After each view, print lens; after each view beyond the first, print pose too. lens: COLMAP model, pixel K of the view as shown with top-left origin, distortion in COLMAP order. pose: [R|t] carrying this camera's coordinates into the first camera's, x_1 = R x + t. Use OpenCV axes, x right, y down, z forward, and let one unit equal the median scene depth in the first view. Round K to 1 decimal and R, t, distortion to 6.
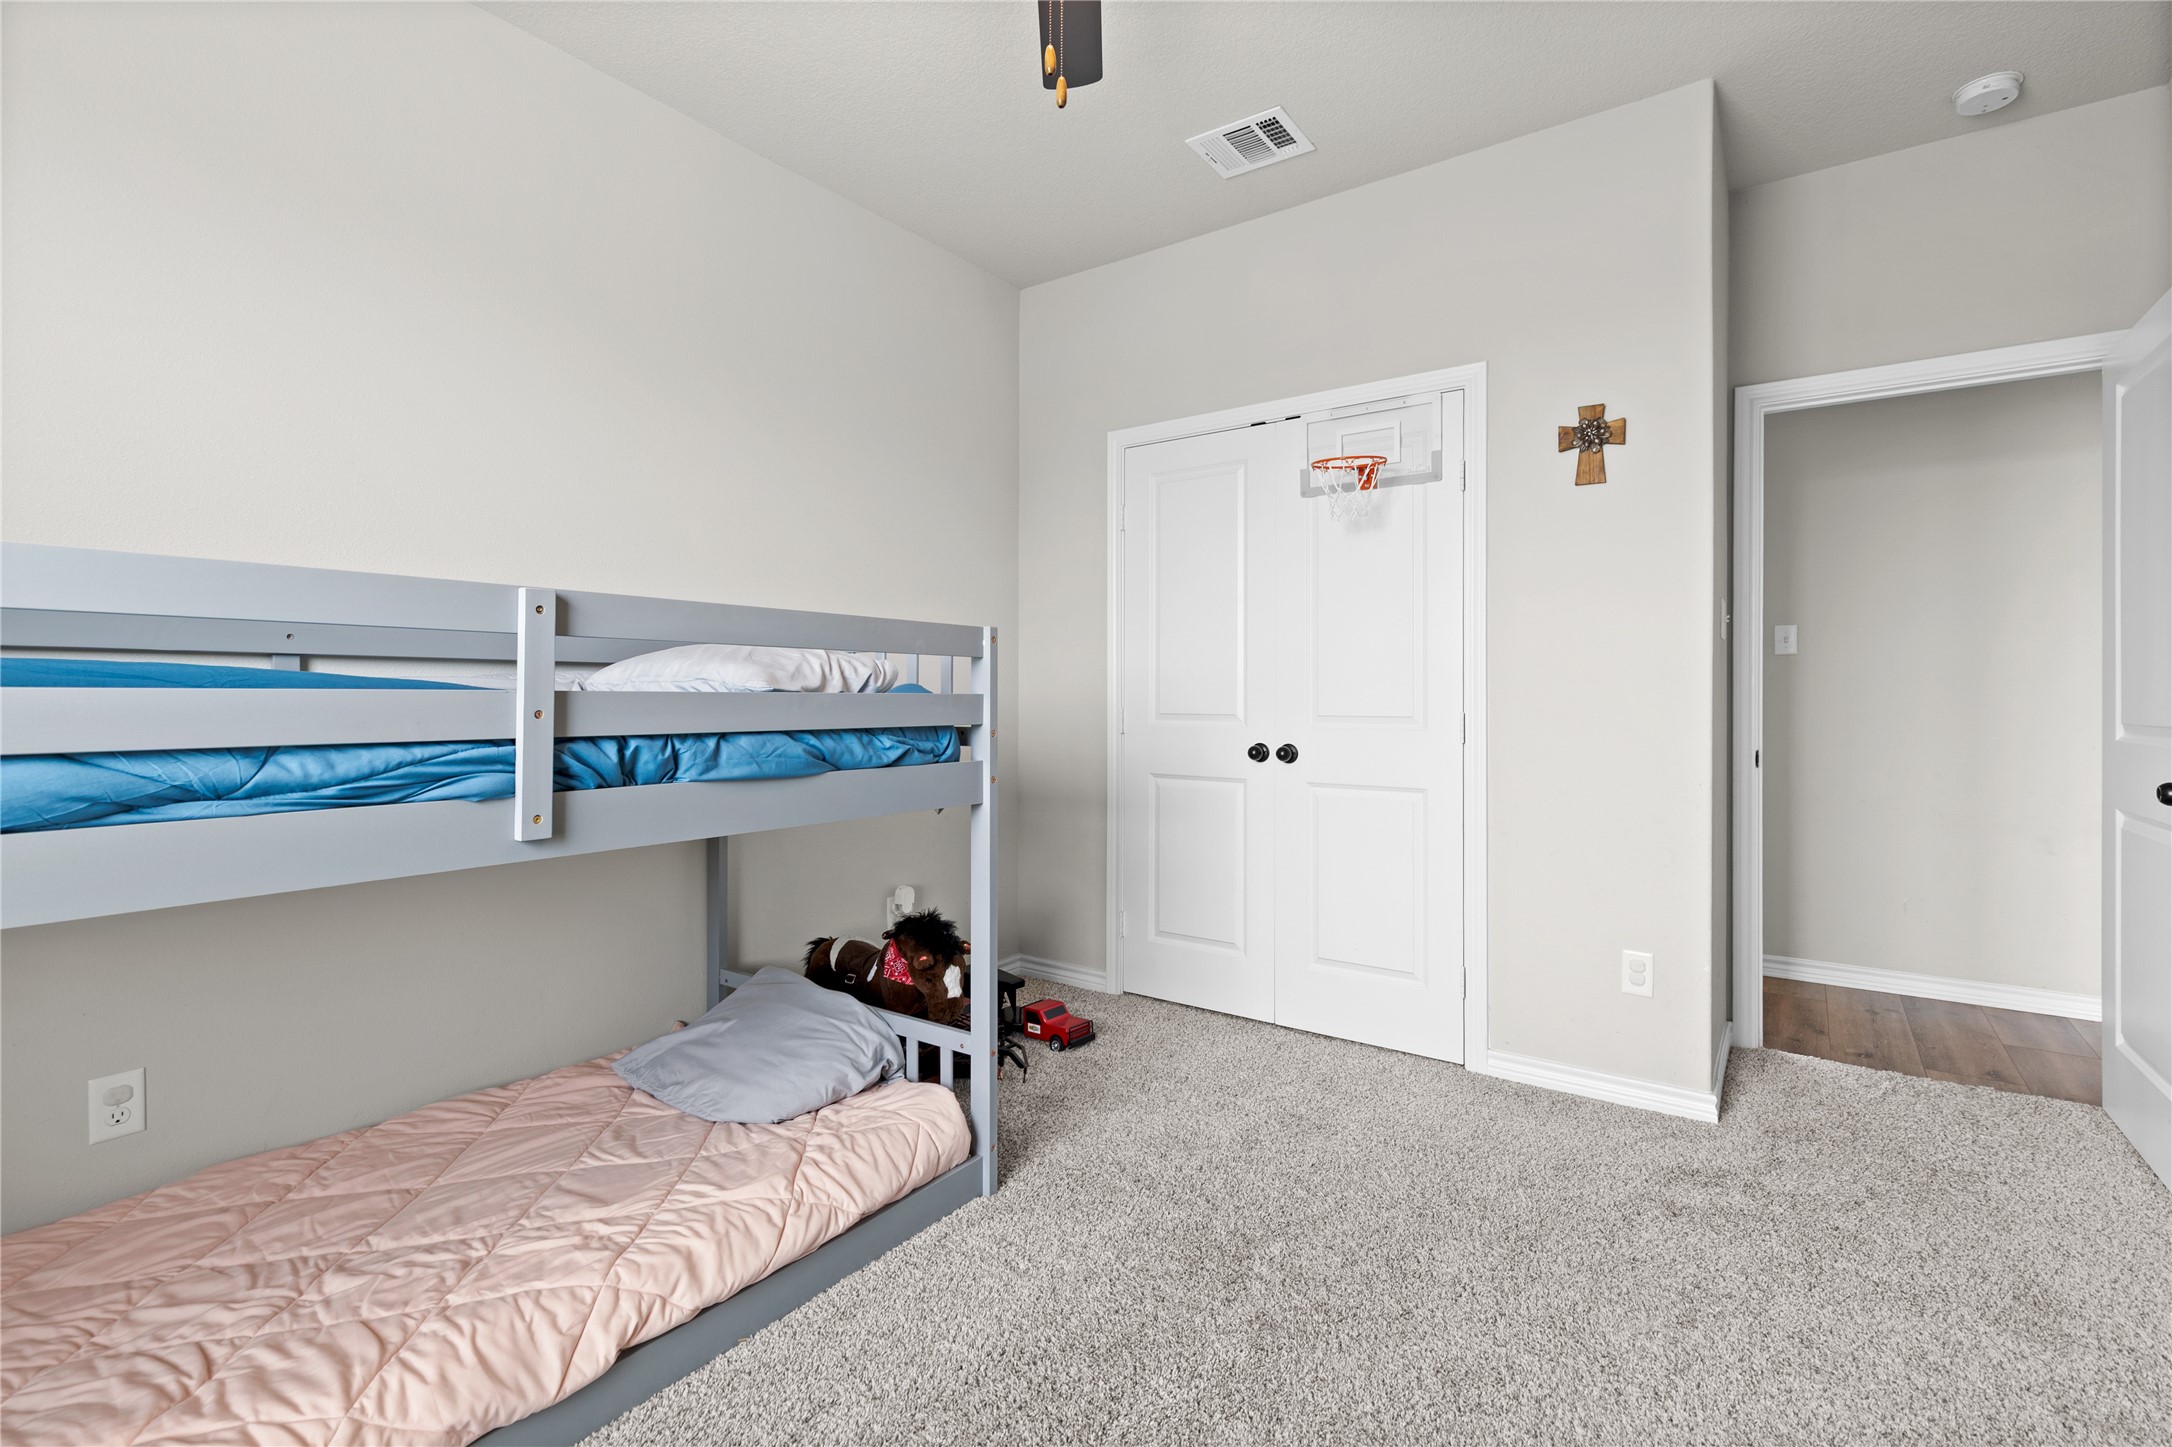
lens RADIAL K [[999.4, 0, 1084.4], [0, 999.4, 702.2], [0, 0, 1]] dist [0.003903, -0.001449]
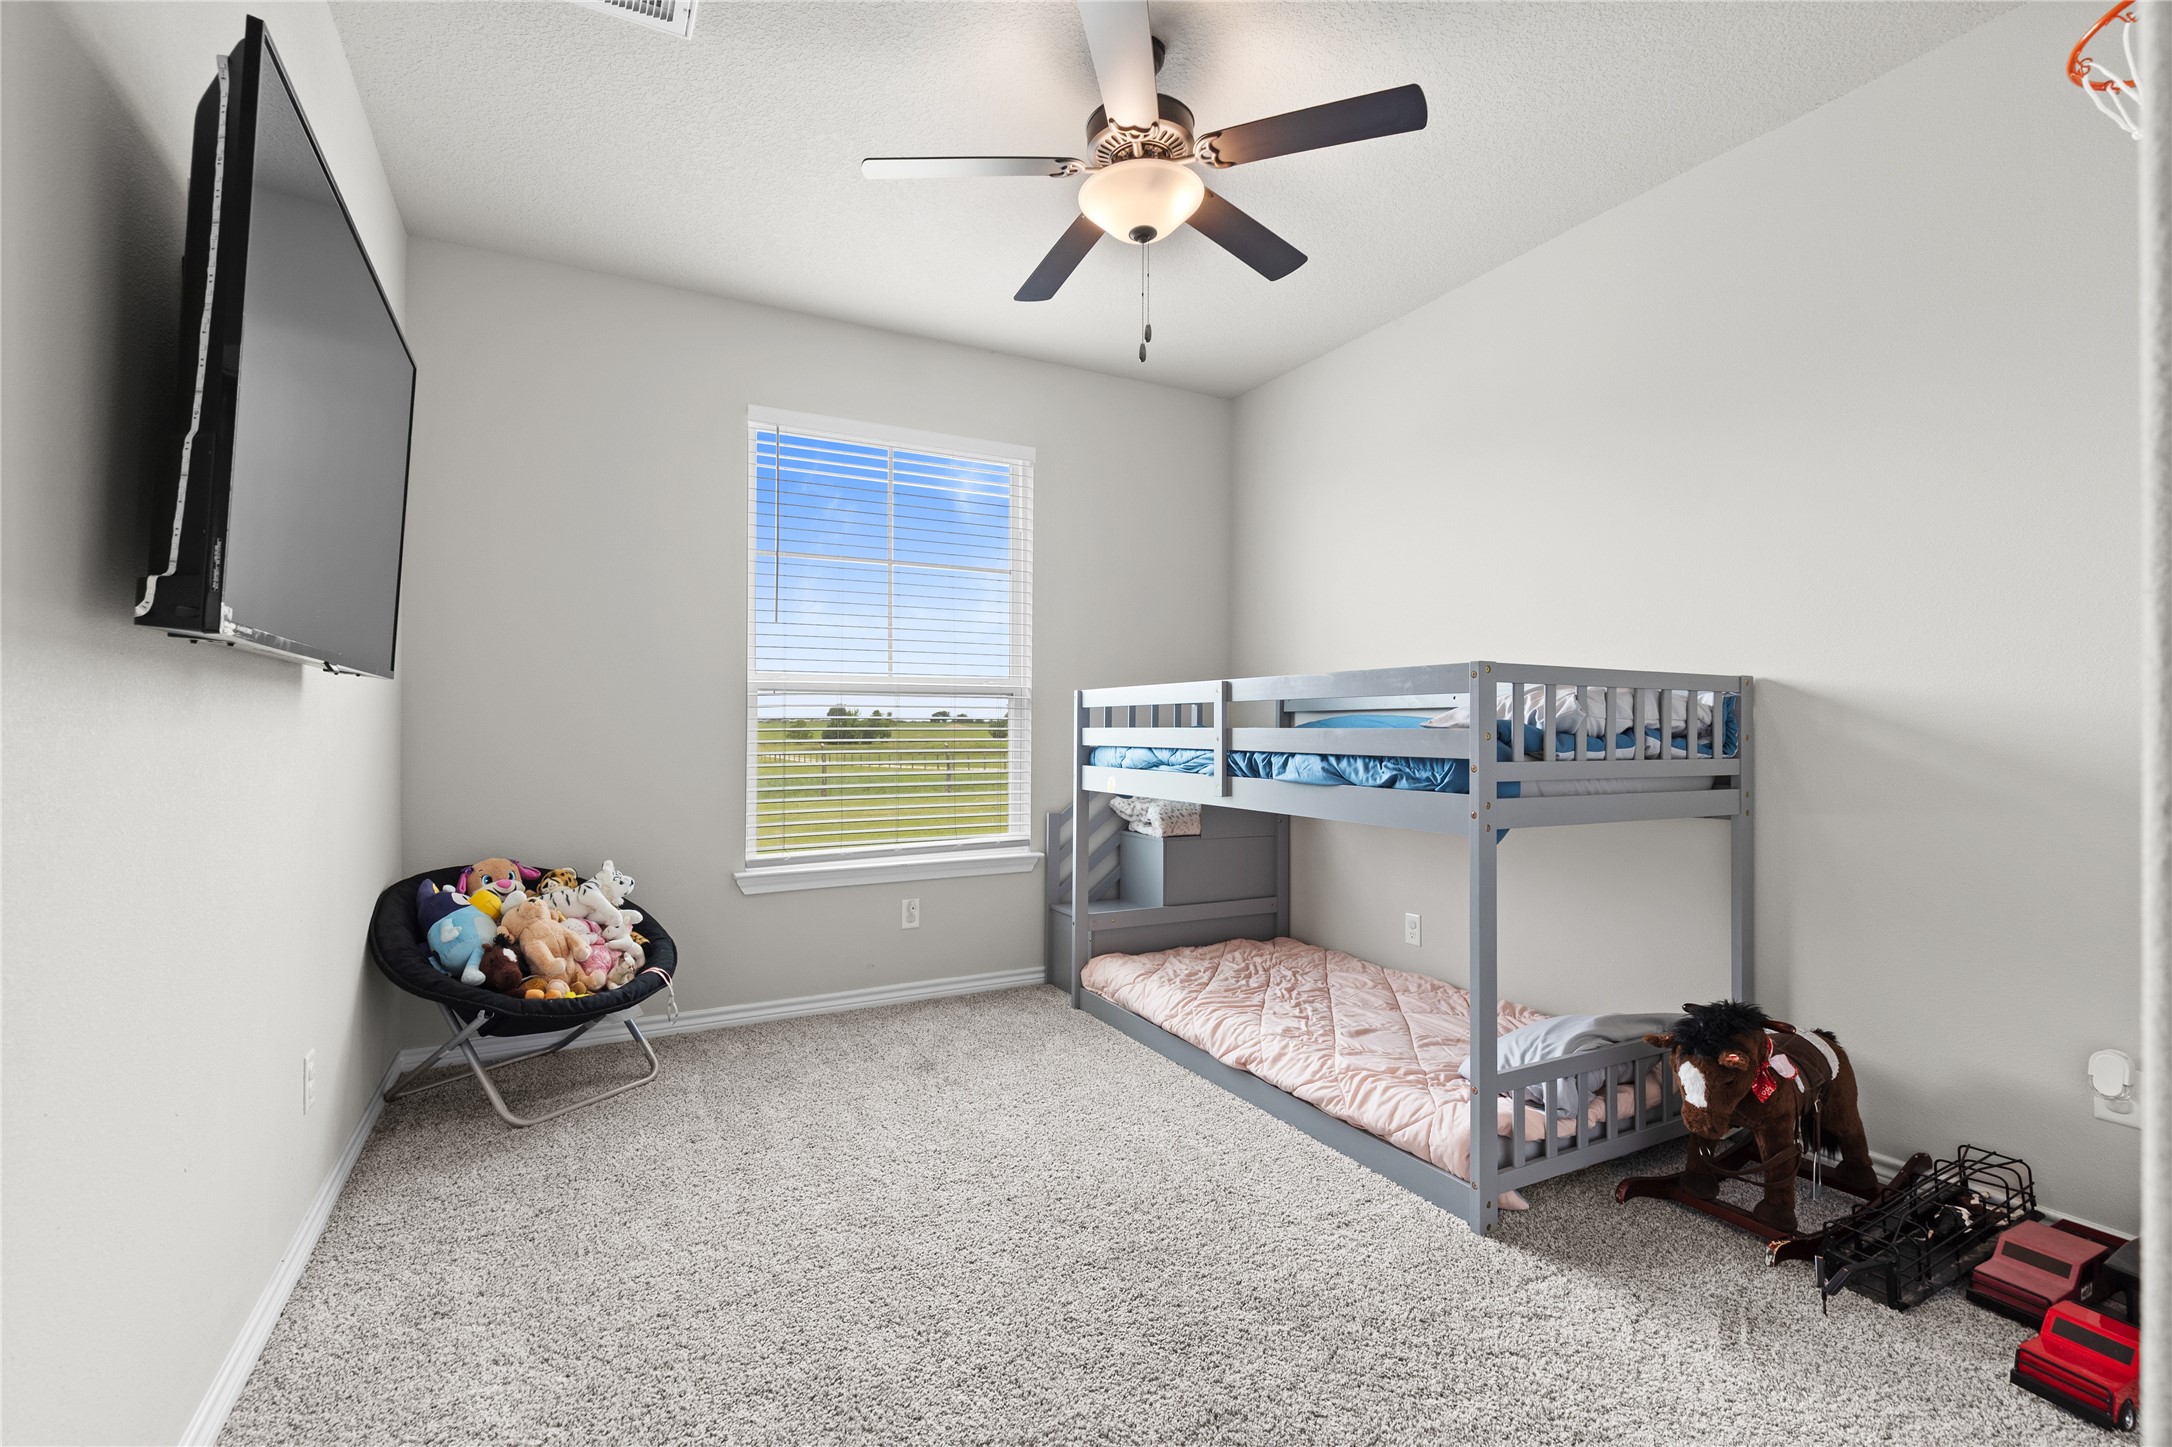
lens RADIAL K [[999.4, 0, 1088.1], [0, 999.4, 731.4], [0, 0, 1]] dist [0.003903, -0.001449]
pose [[-0.450582, 0.002795, -0.892731, 1.261747], [-0.004837, 0.999973, 0.005572, -0.012319], [0.892722, 0.006829, -0.450556, 1.434488]]
